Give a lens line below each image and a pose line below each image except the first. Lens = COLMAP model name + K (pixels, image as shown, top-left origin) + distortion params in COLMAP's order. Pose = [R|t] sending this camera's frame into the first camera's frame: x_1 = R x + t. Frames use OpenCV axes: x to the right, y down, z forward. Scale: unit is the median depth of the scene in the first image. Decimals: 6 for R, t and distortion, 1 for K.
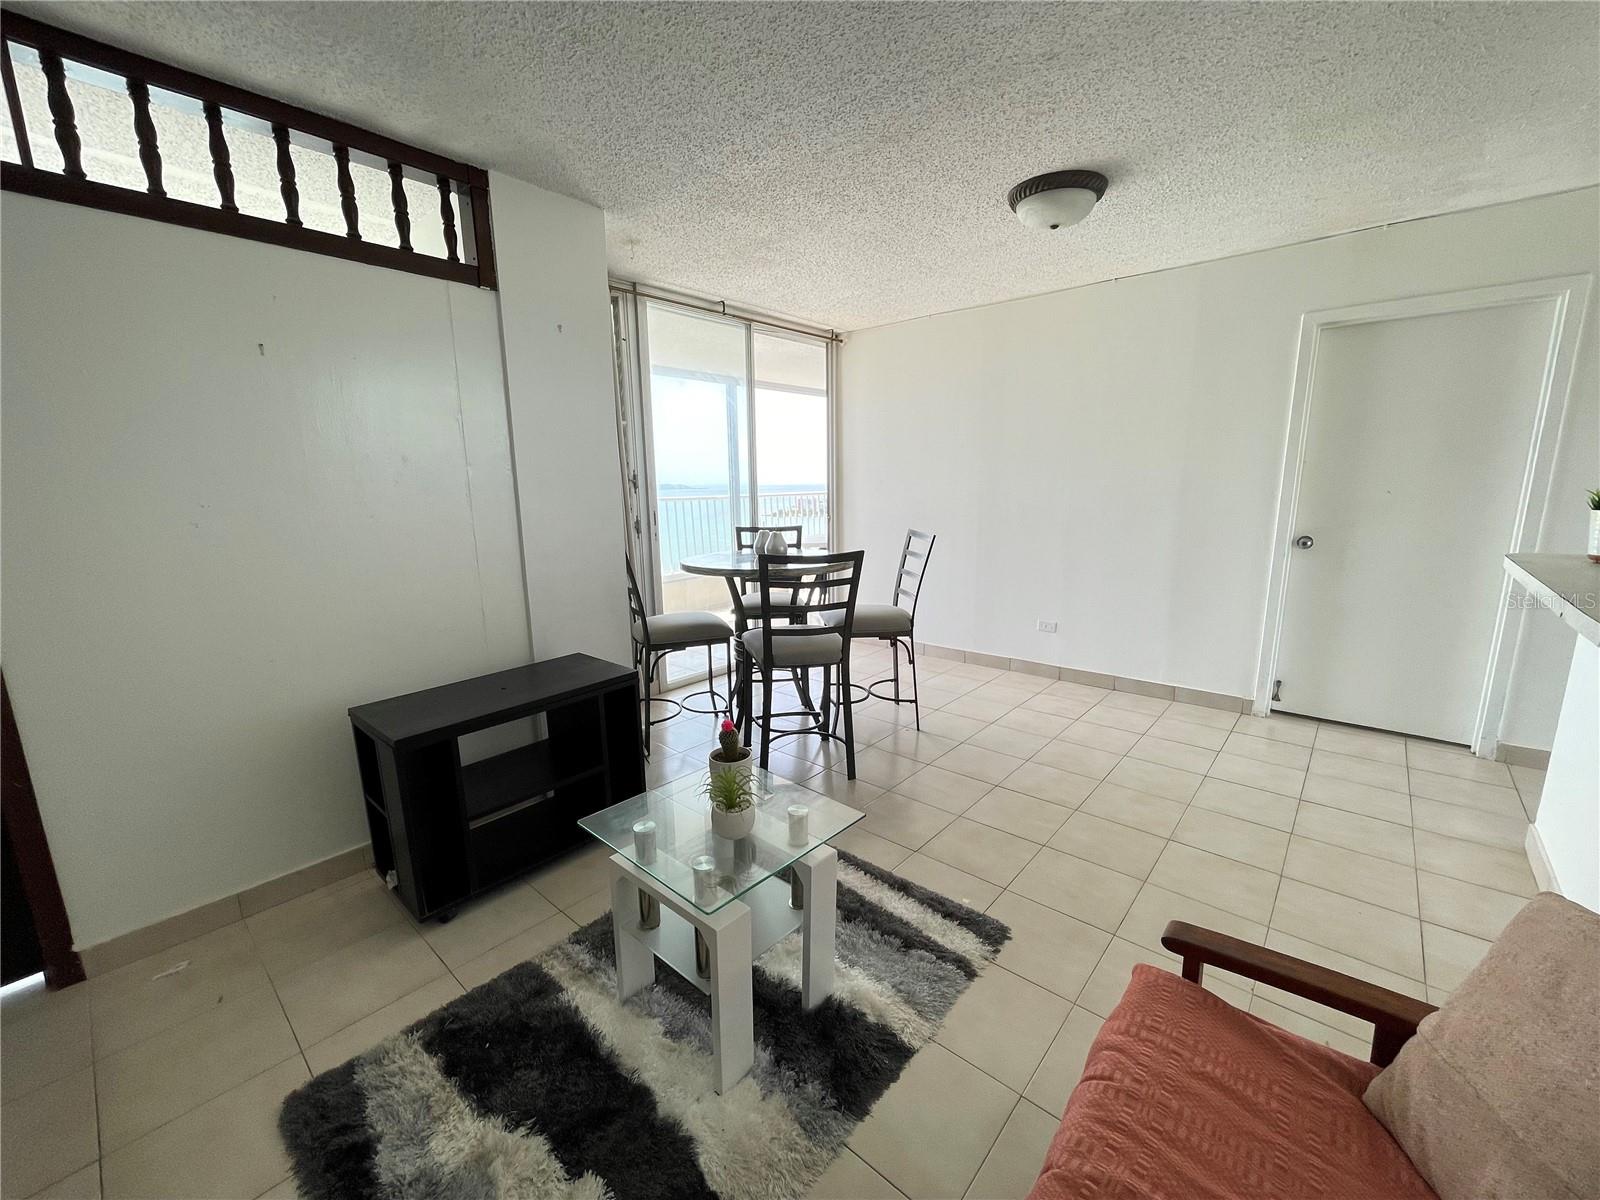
lens RADIAL K [[646.3, 0, 791.9], [0, 646.3, 602.4], [0, 0, 1]] dist [0.000284, 0.000035]
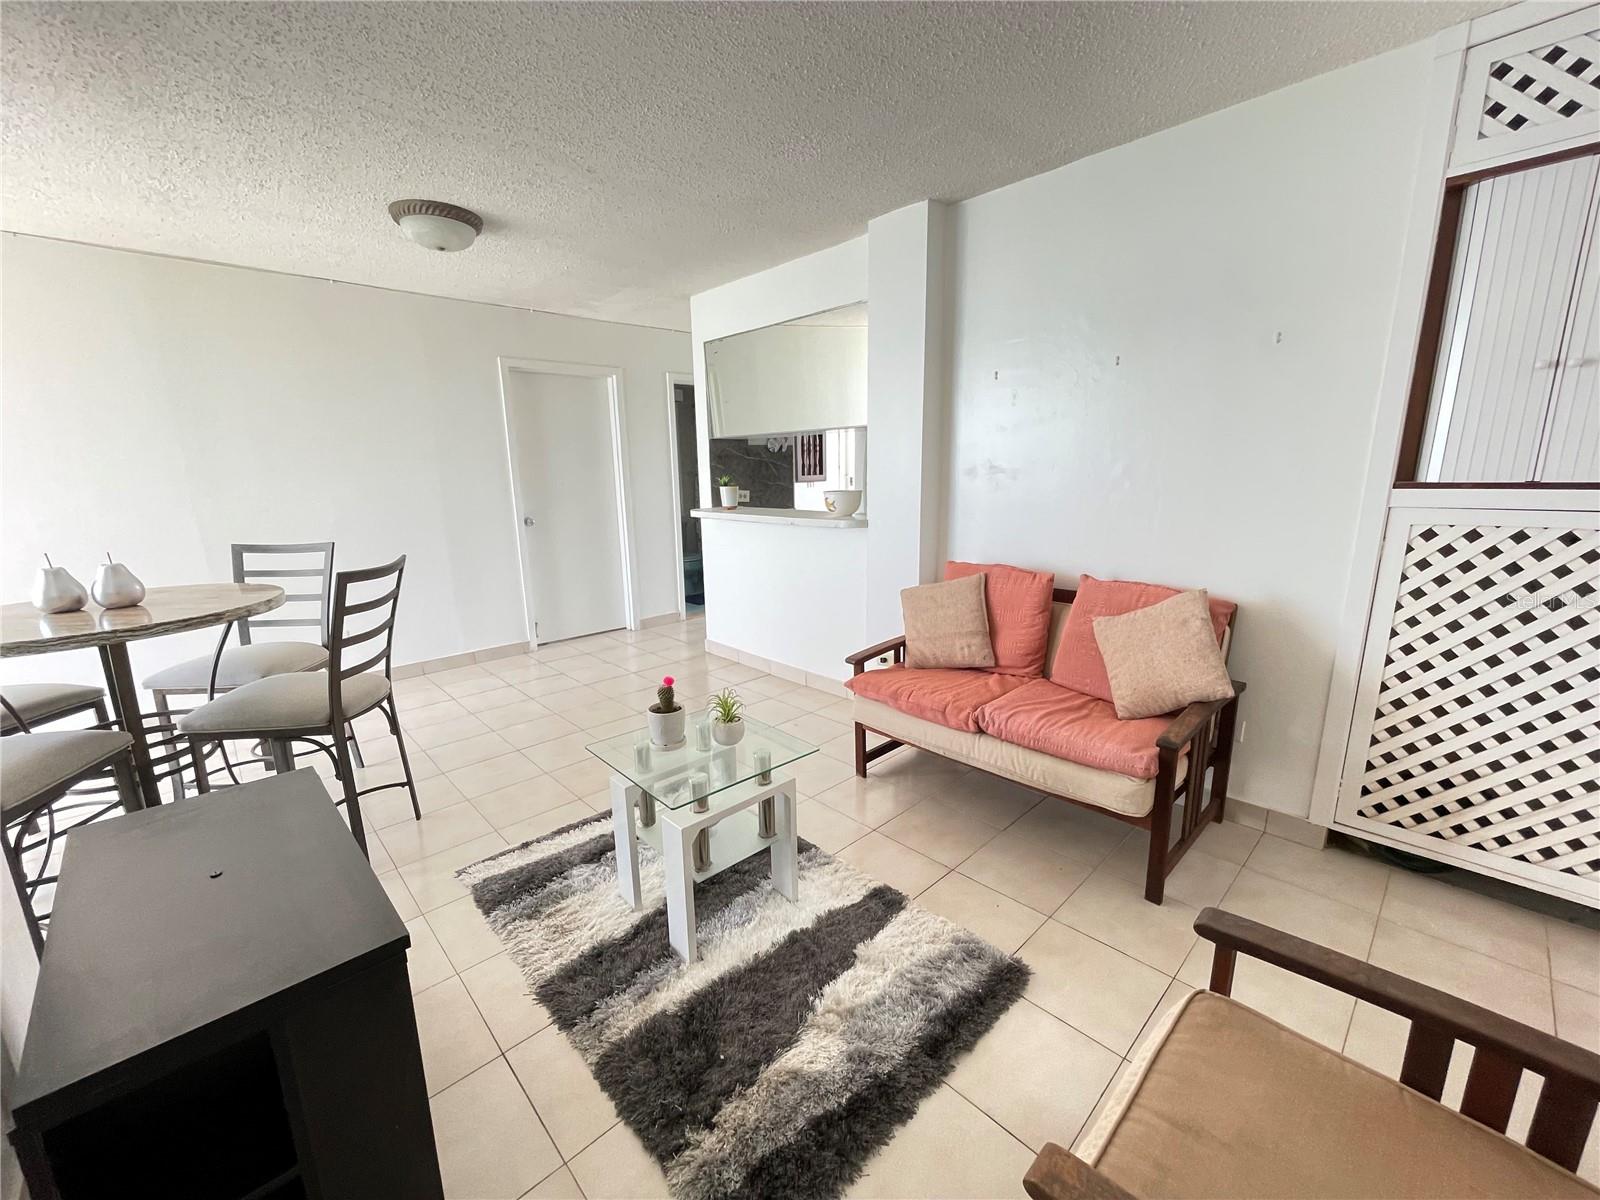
lens RADIAL K [[646.3, 0, 791.9], [0, 646.3, 602.4], [0, 0, 1]] dist [0.000284, 0.000035]
pose [[0.089943, -0.186071, 0.978411, -0.845770], [0.207101, 0.964413, 0.164371, -0.053275], [-0.974176, 0.187845, 0.125278, 0.448856]]
